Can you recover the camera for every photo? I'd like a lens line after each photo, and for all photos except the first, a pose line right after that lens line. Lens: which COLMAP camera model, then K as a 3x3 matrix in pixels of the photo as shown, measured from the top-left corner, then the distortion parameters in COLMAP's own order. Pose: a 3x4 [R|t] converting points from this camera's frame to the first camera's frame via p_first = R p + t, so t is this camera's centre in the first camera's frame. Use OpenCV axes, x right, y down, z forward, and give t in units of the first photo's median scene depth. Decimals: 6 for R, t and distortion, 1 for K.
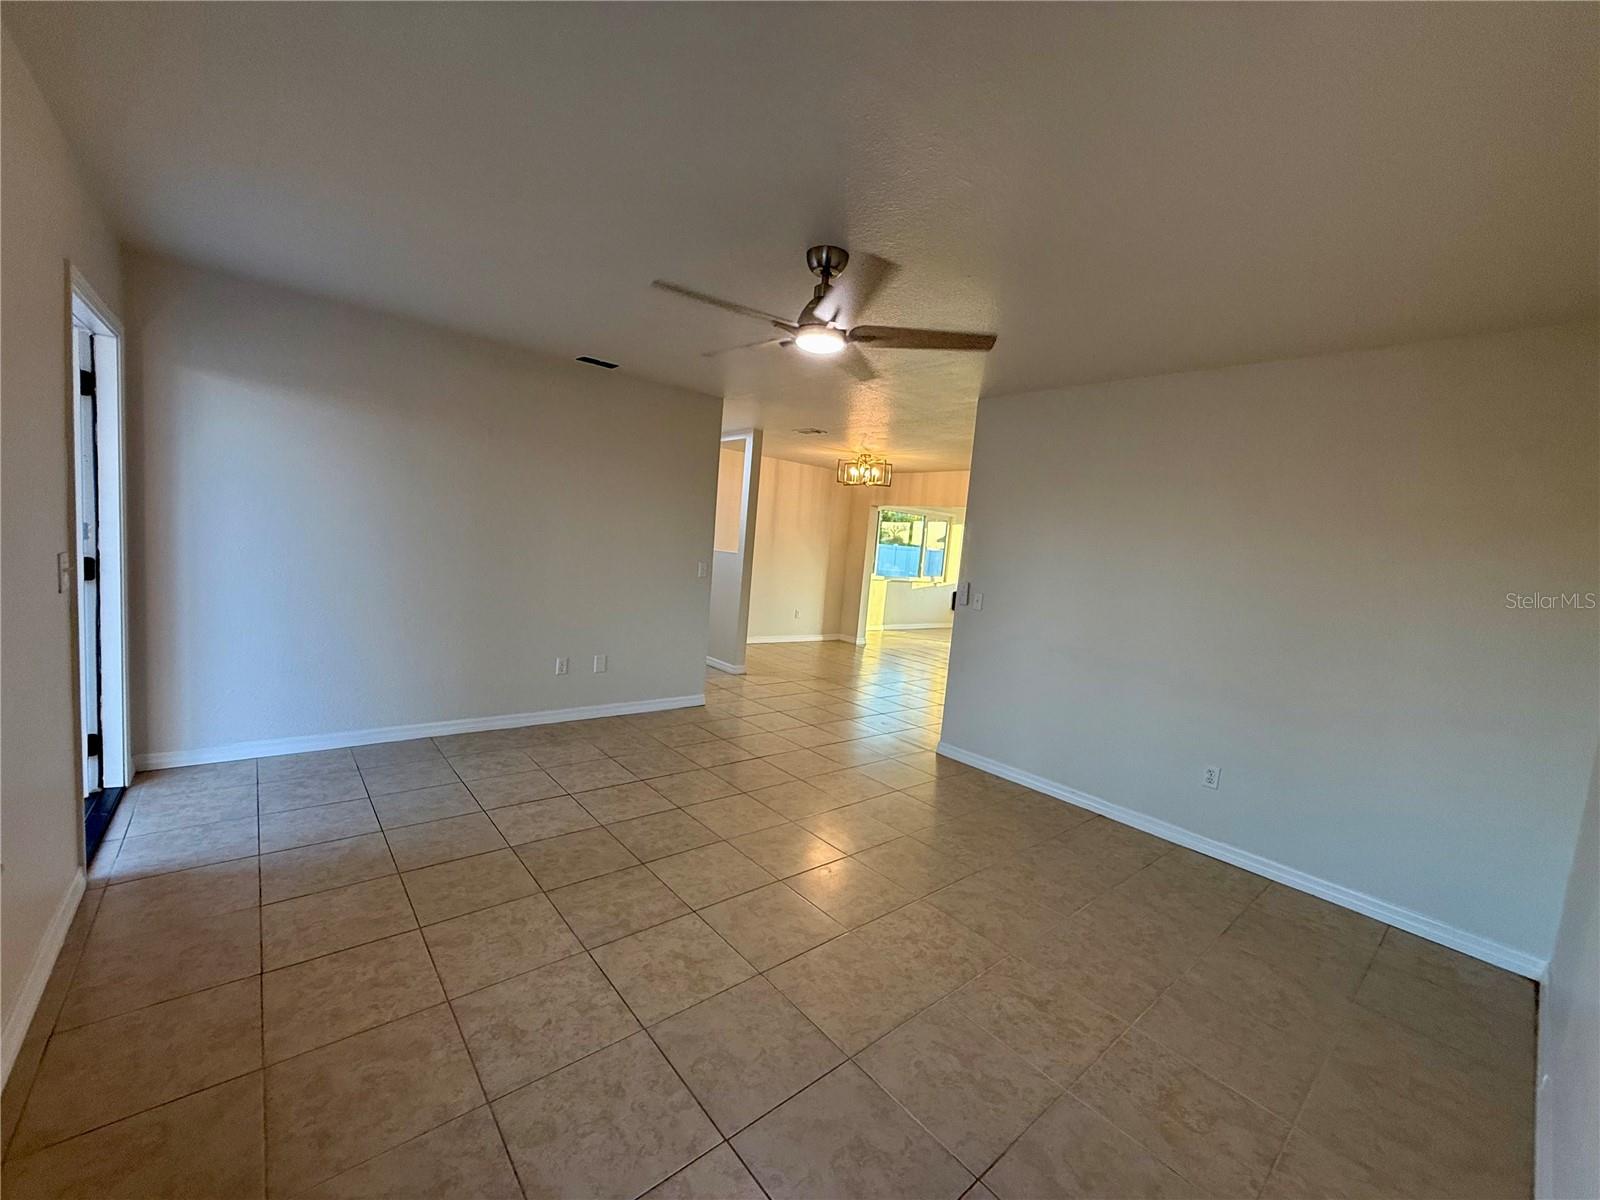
lens RADIAL K [[635.9, 0, 795.8], [0, 635.9, 604.6], [0, 0, 1]] dist [-0.000037, -0.000055]
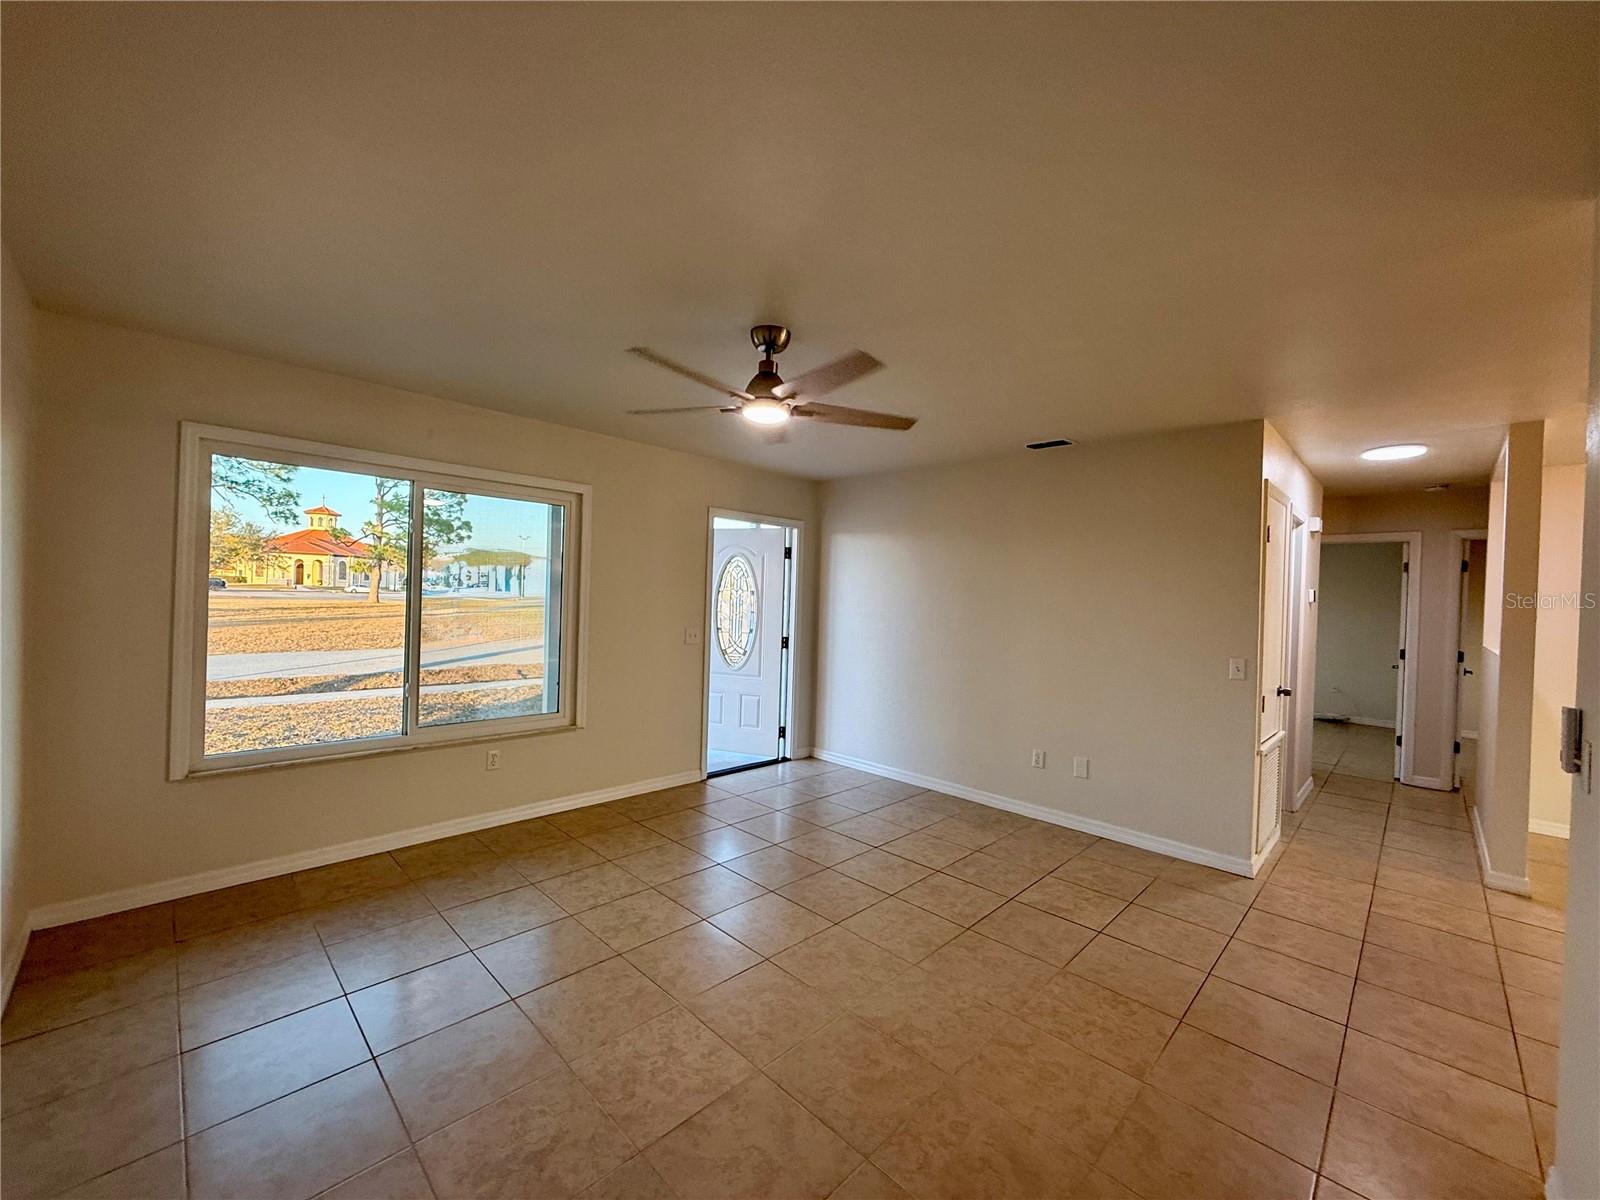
lens RADIAL K [[635.9, 0, 797.4], [0, 635.9, 596.8], [0, 0, 1]] dist [-0.000037, -0.000055]
pose [[0.091362, -0.082516, -0.992393, 0.637157], [-0.124770, 0.987759, -0.093617, -0.010628], [0.987970, 0.132374, 0.079948, 0.593712]]
